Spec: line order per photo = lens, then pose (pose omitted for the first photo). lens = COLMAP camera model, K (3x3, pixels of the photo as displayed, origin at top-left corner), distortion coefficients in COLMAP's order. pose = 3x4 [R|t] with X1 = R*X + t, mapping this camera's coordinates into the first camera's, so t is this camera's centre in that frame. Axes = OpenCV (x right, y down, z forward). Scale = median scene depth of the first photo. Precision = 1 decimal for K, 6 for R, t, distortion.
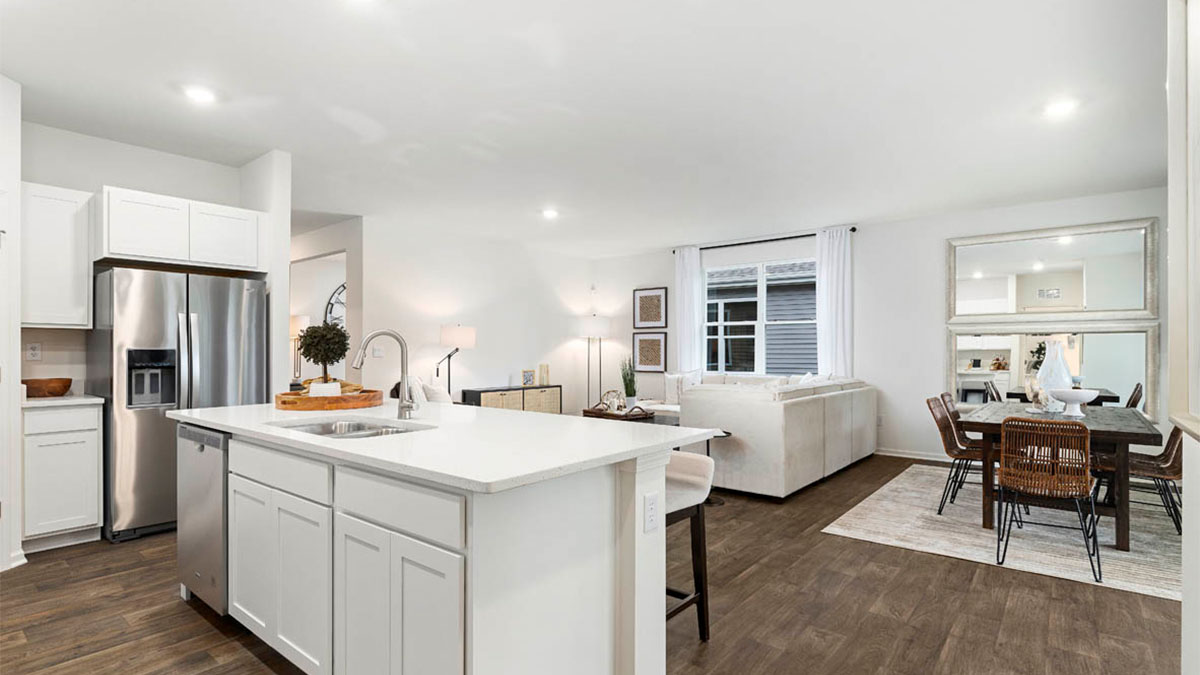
lens RADIAL K [[563.8, 0, 606.4], [0, 563.8, 349.2], [0, 0, 1]] dist [-0.013574, 0.000550]
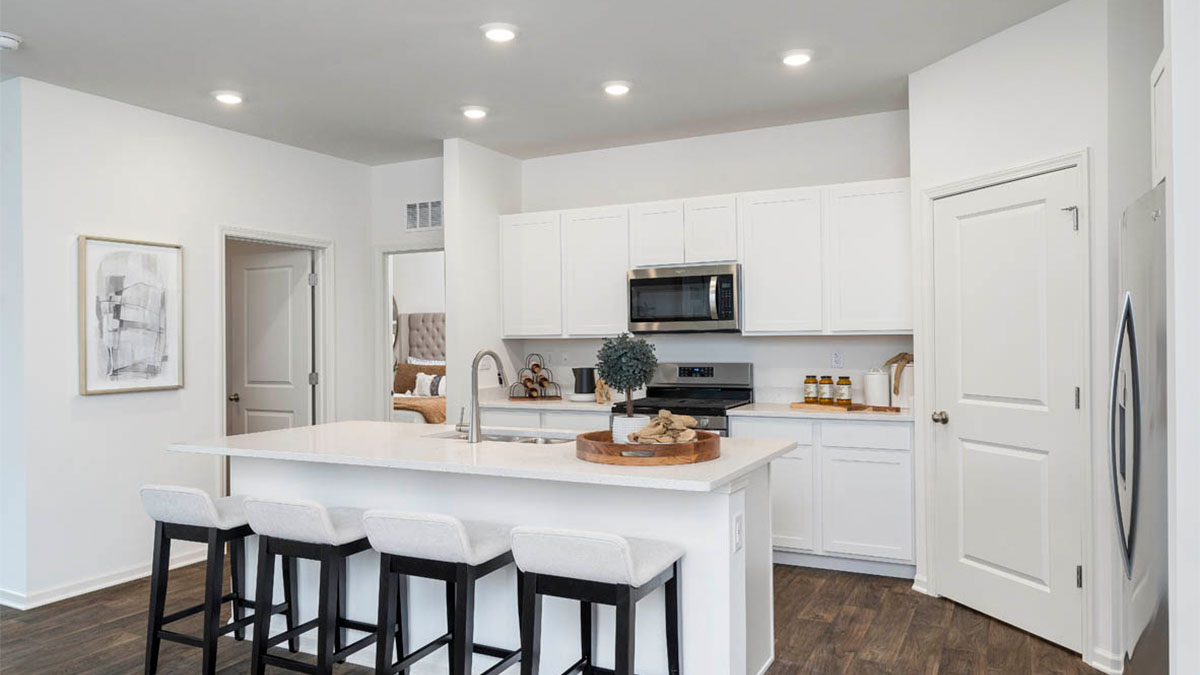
lens RADIAL K [[808.5, 0, 609.2], [0, 808.5, 332.0], [0, 0, 1]] dist [-0.006695, 0.004301]
pose [[-0.977482, 0.007113, -0.210899, -0.208298], [0.009192, 0.999918, -0.008881, -0.033543], [0.210818, -0.010620, -0.977468, 1.675153]]
